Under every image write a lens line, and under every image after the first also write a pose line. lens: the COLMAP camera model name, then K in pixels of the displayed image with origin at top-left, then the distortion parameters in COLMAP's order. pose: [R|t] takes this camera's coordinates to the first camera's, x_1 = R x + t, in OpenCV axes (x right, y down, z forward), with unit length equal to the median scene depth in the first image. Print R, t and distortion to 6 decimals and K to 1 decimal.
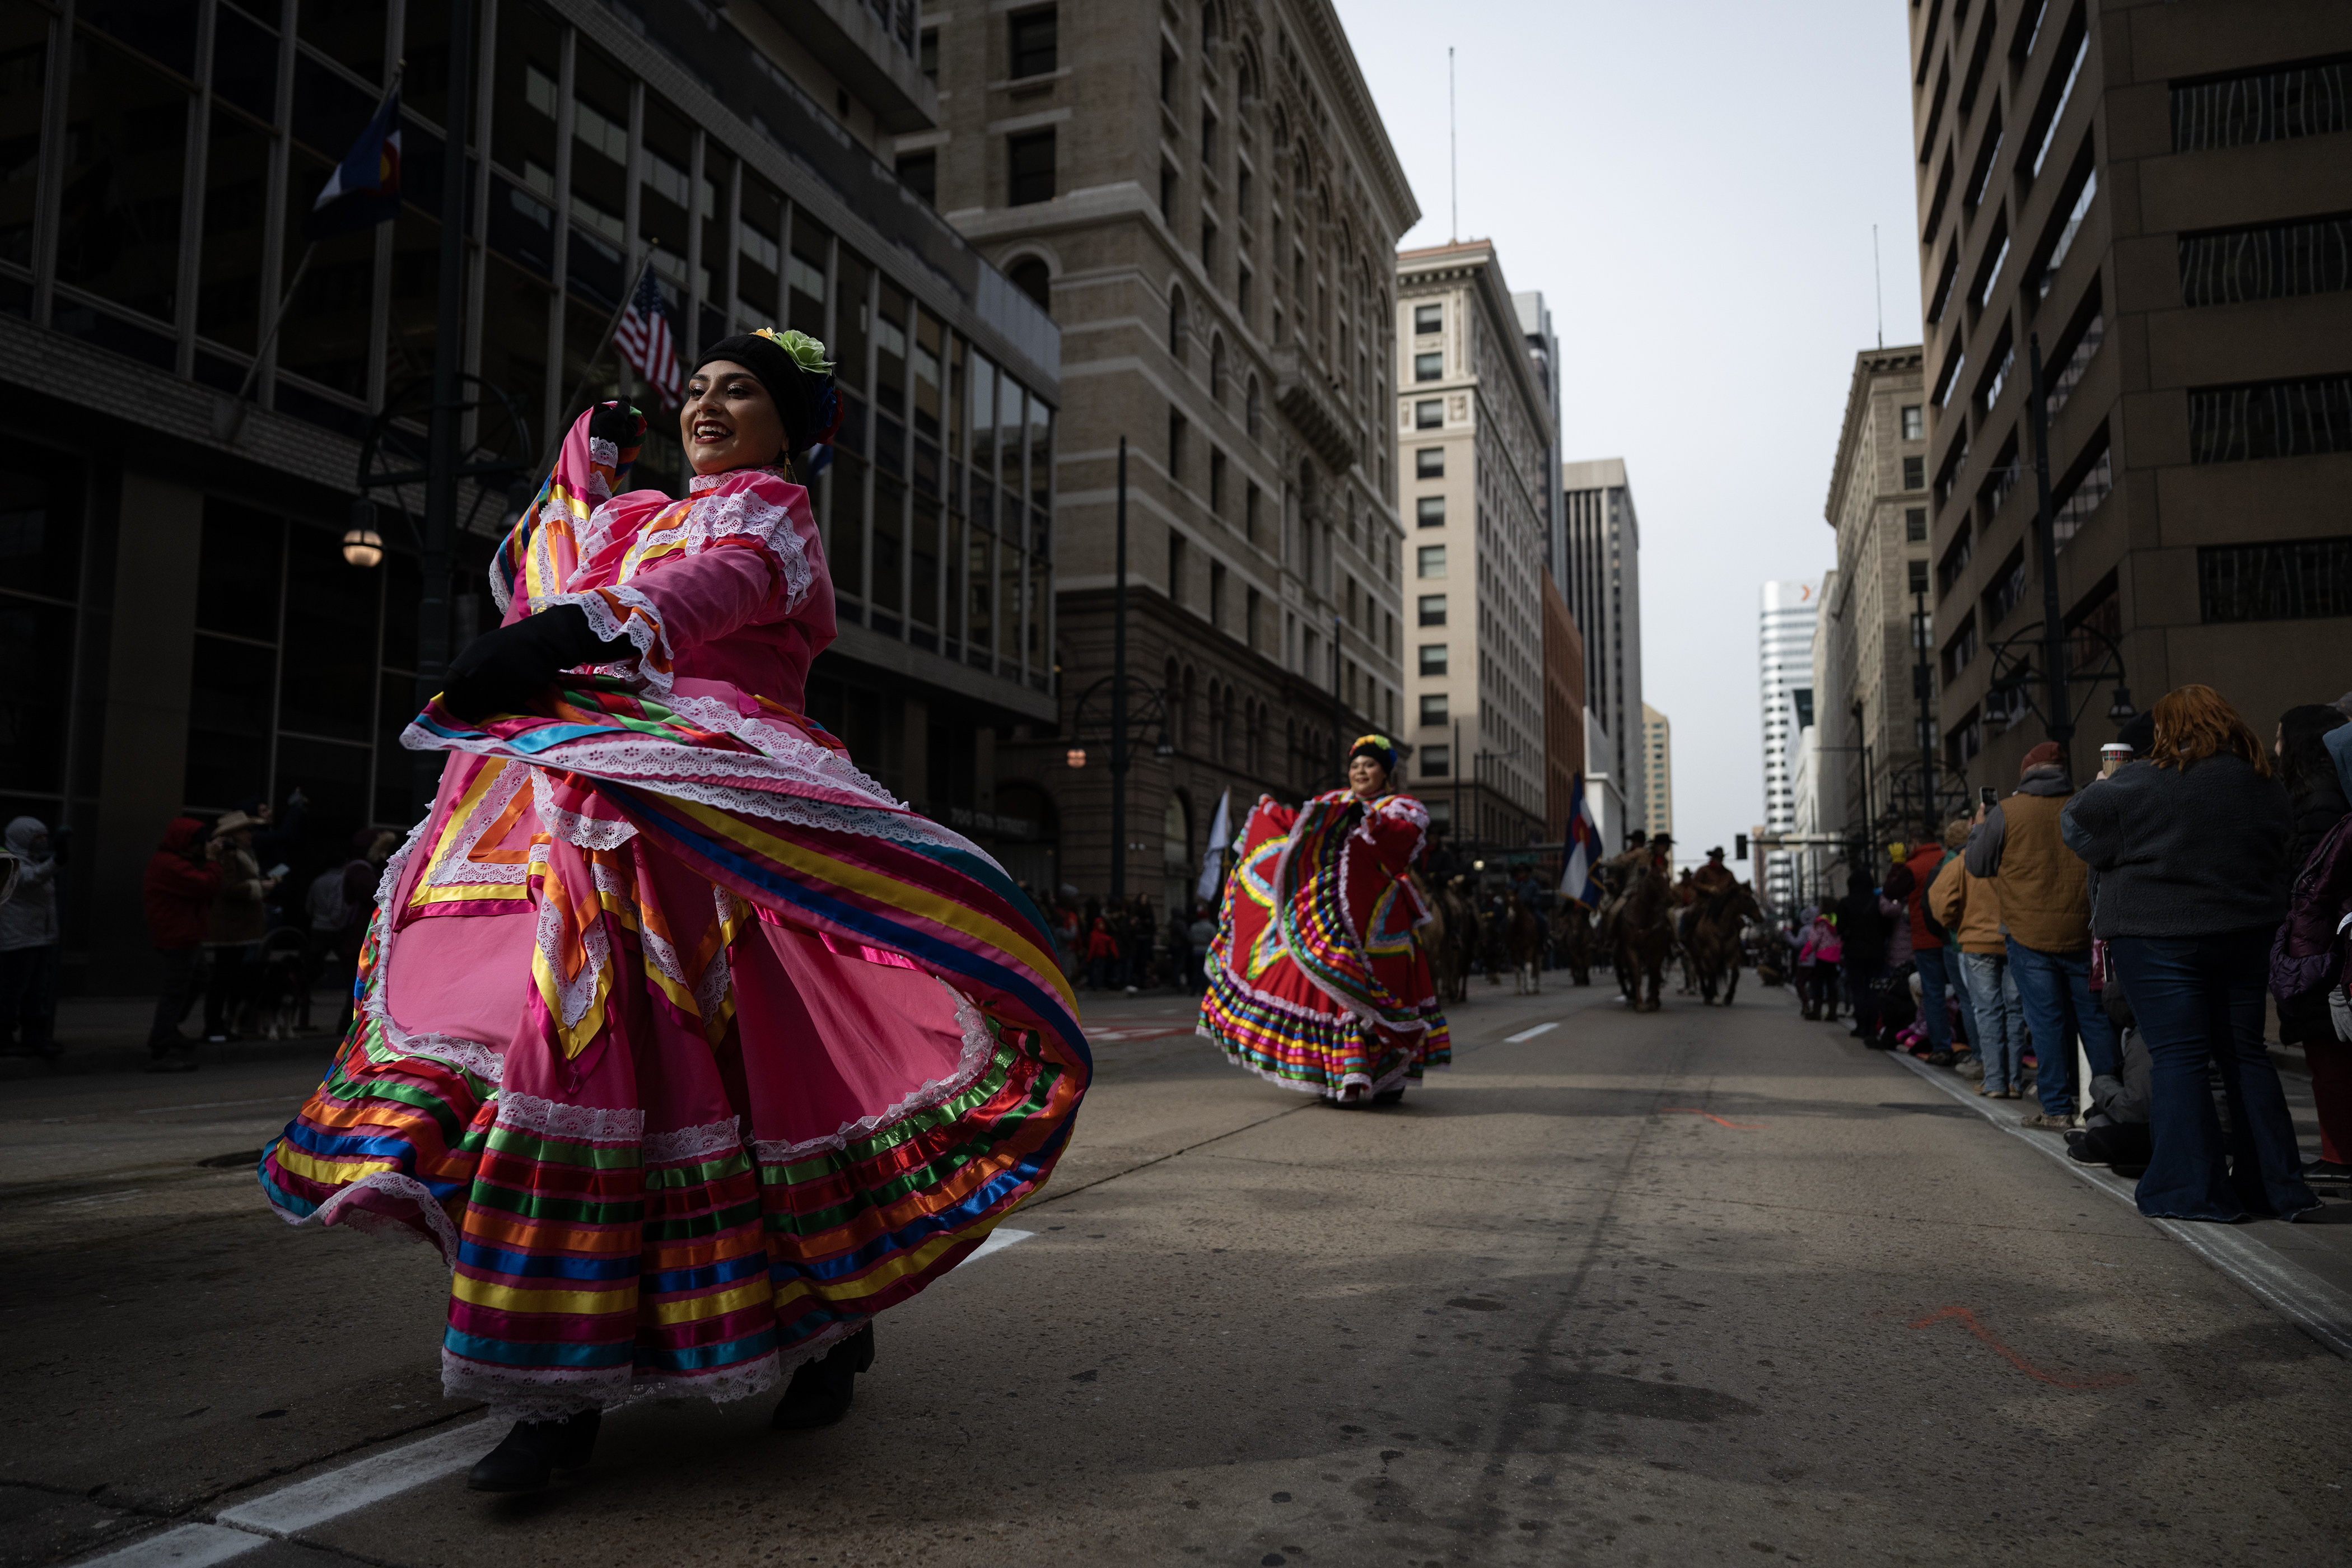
lens RADIAL K [[1525.2, 0, 1176.0], [0, 1525.2, 784.0], [0, 0, 1]] dist [-0.000534, 0.001819]
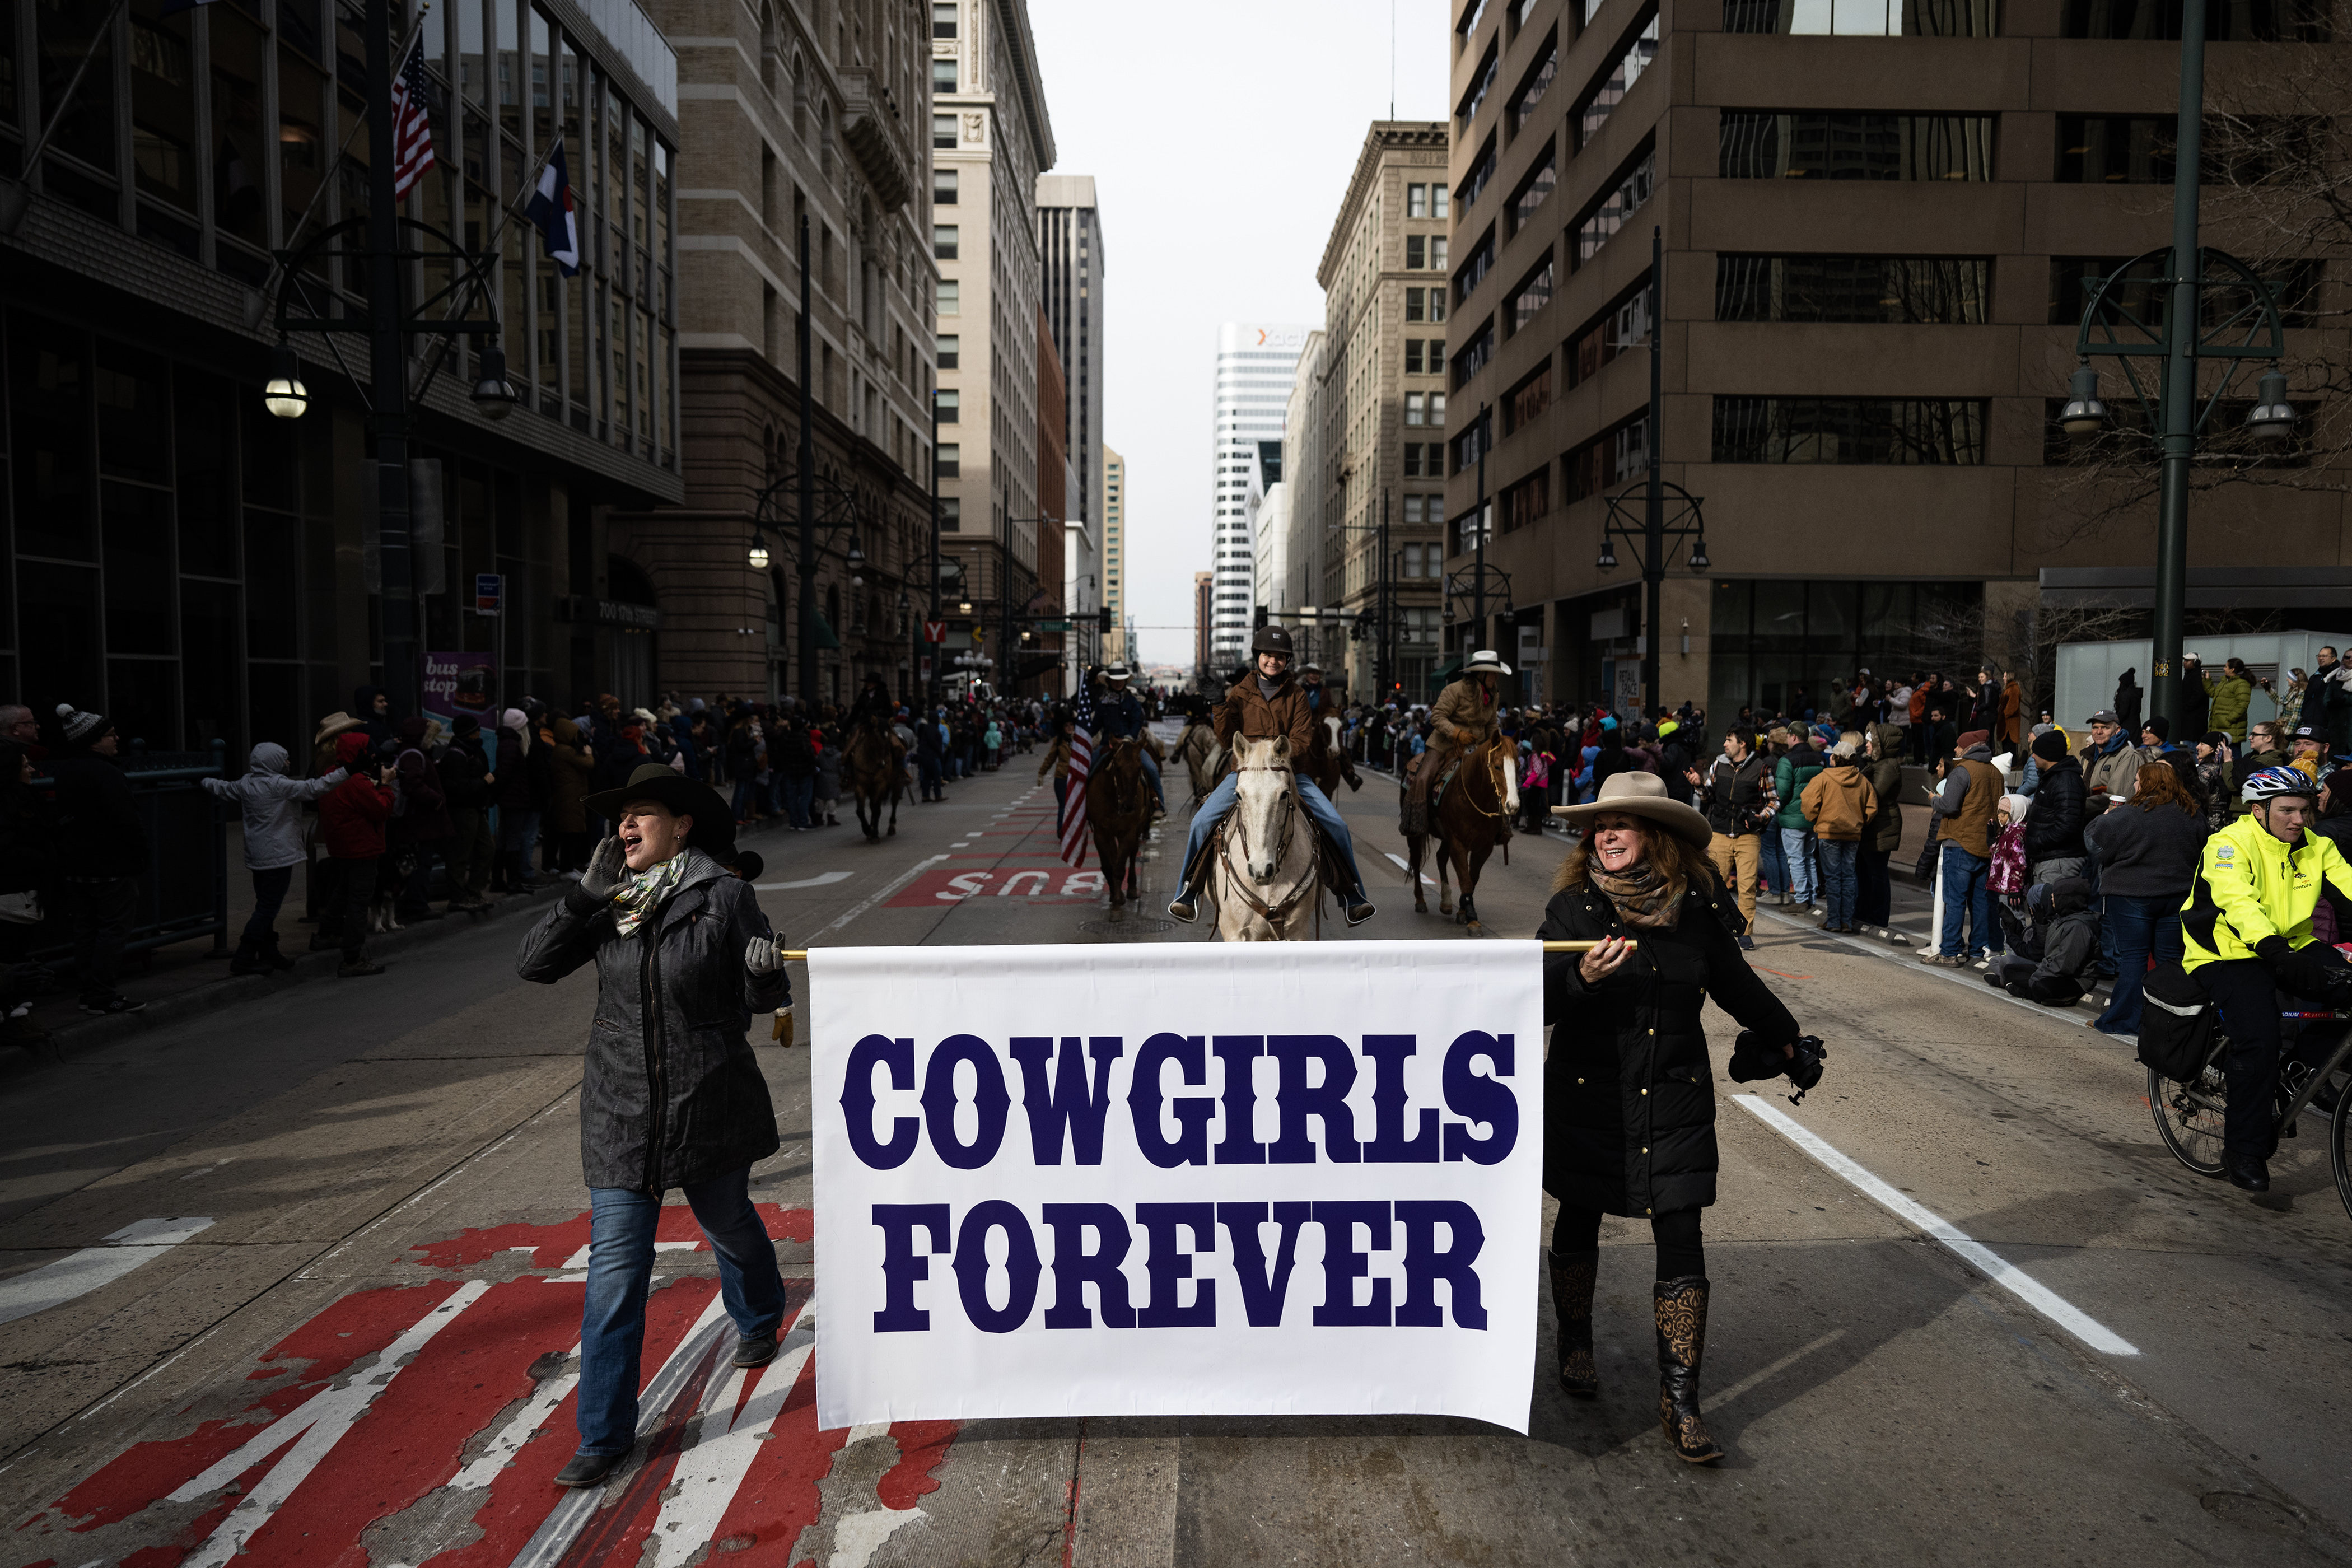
lens RADIAL K [[1632.8, 0, 1176.0], [0, 1632.8, 784.0], [0, 0, 1]] dist [-0.003131, 0.004280]
pose [[0.938580, -0.018714, 0.344554, -0.055083], [-0.037391, 0.987133, 0.155471, -0.014532], [-0.343030, -0.158805, 0.925803, -0.022445]]
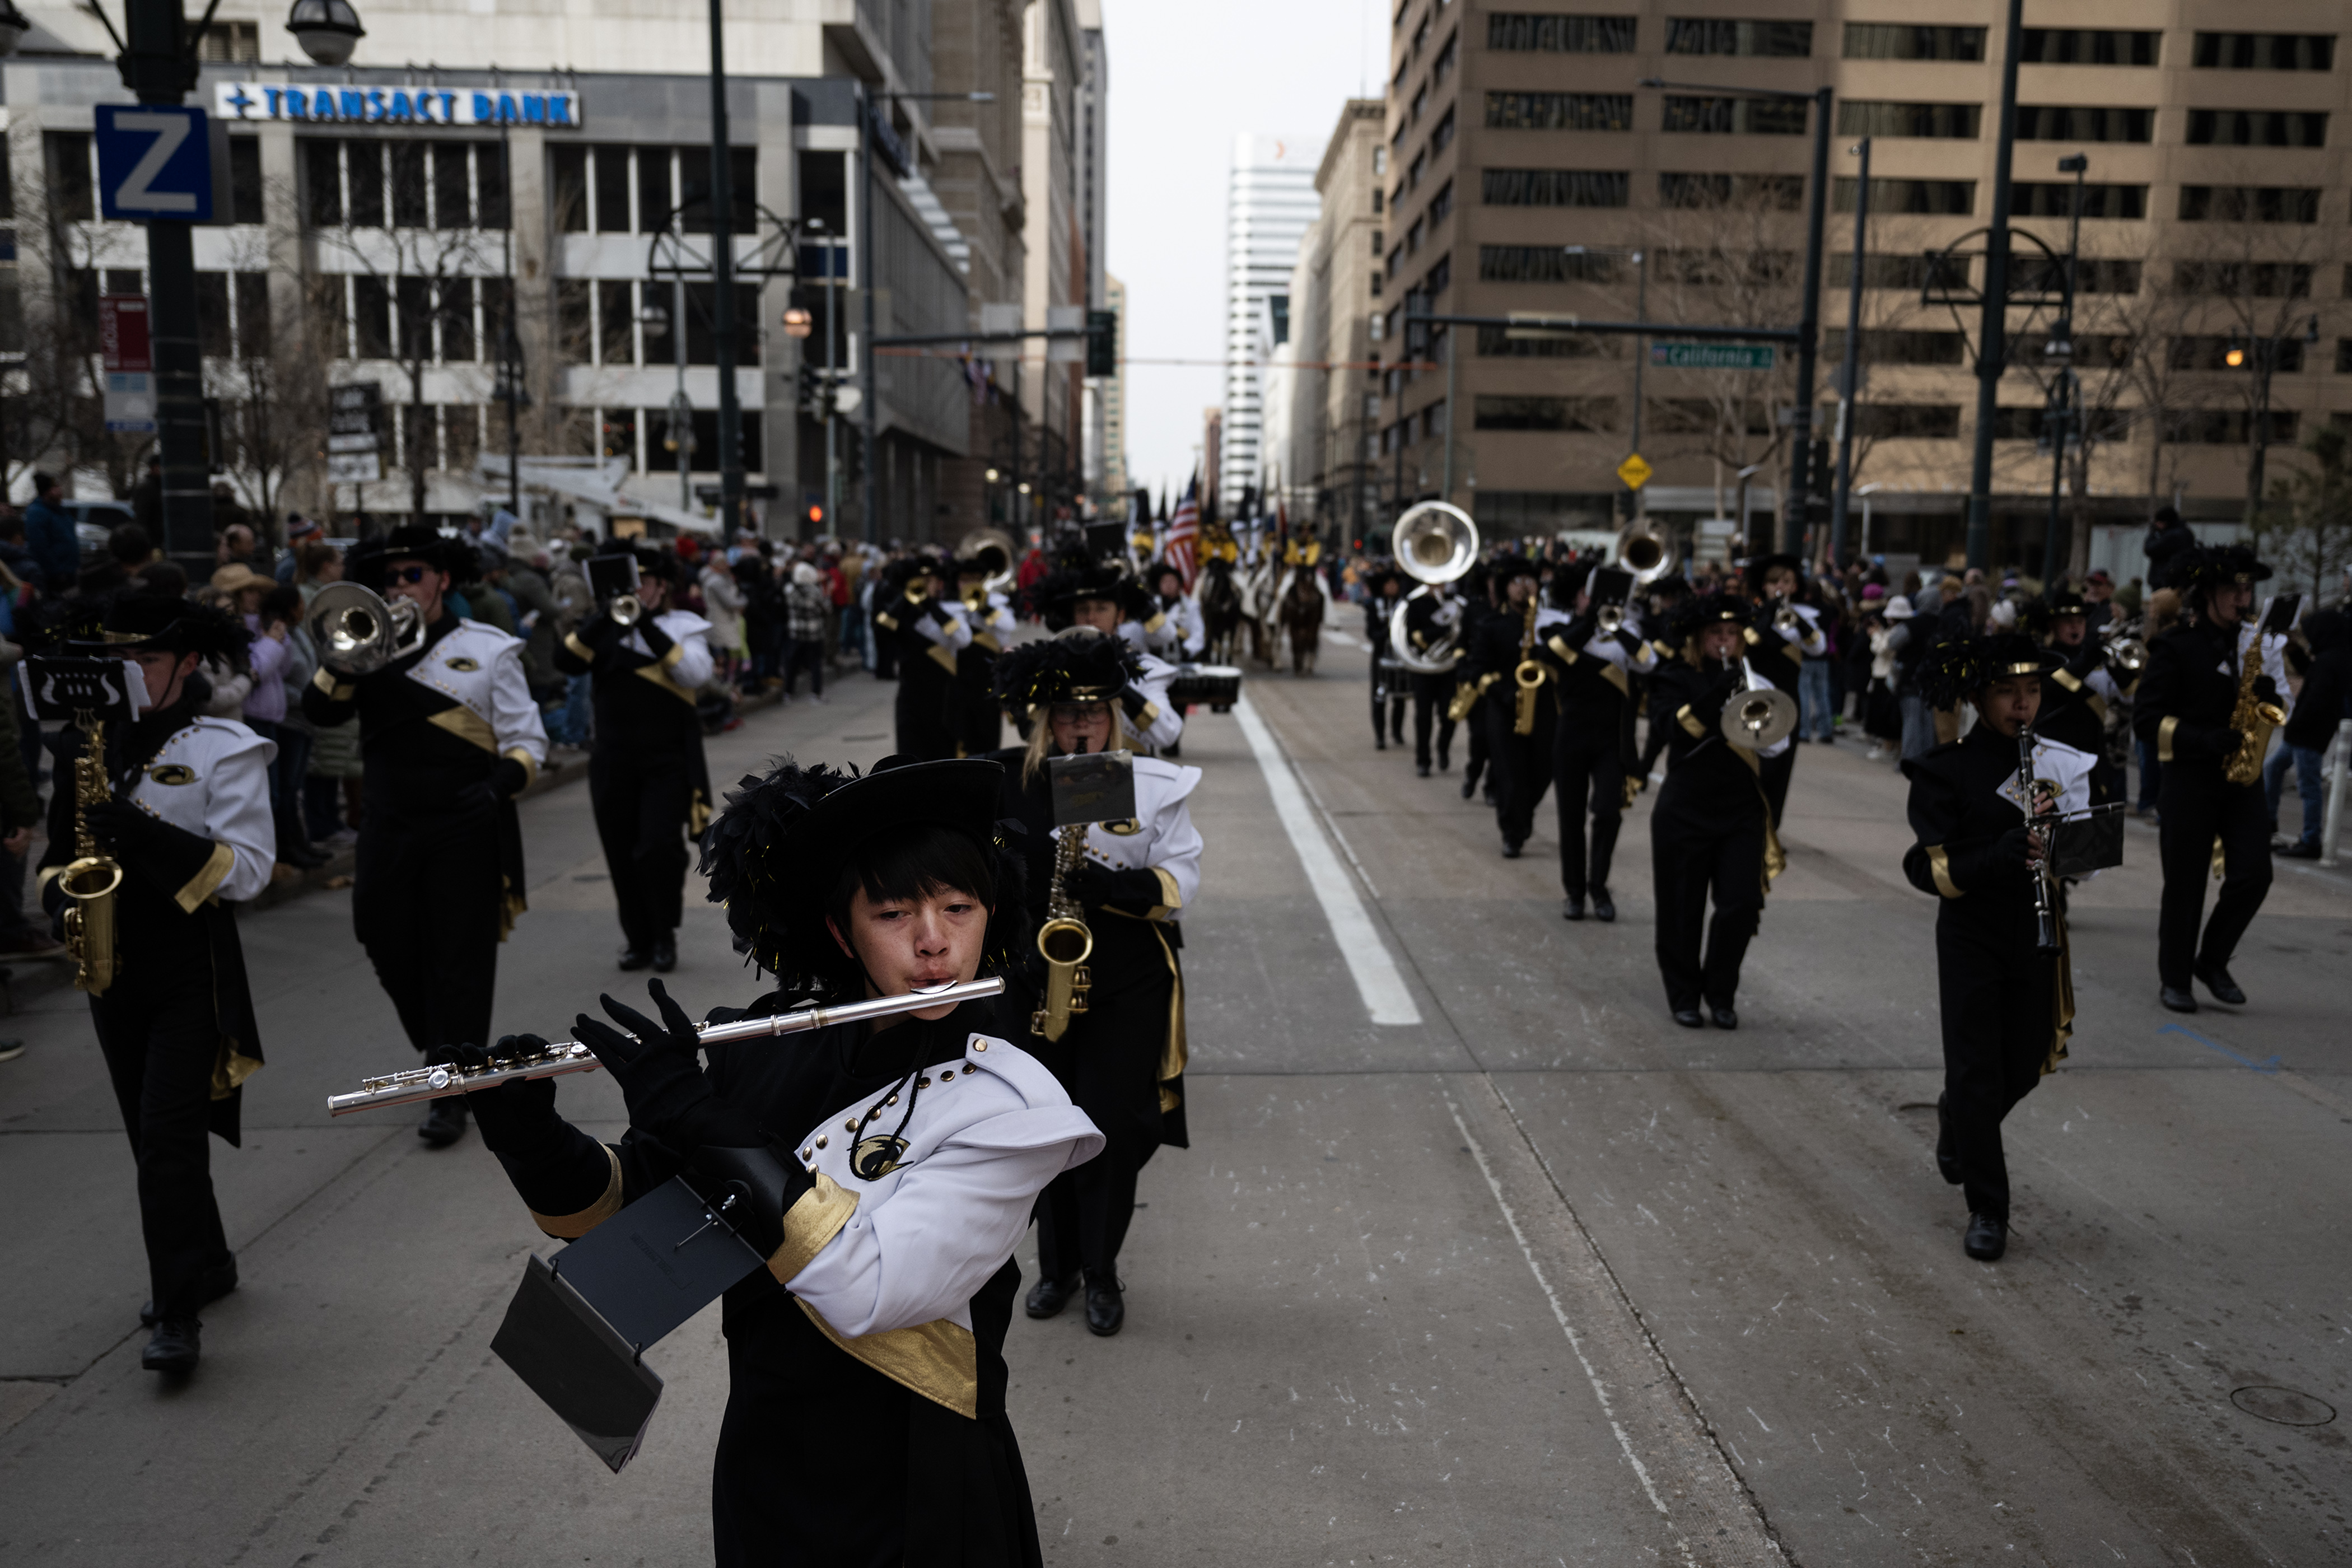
lens RADIAL K [[1905.2, 0, 1176.0], [0, 1905.2, 784.0], [0, 0, 1]] dist [0.000473, -0.000072]
pose [[0.939259, -0.035262, 0.341392, -0.265168], [-0.044476, 0.973815, 0.222948, -0.072691], [-0.340315, -0.224589, 0.913097, -0.565475]]
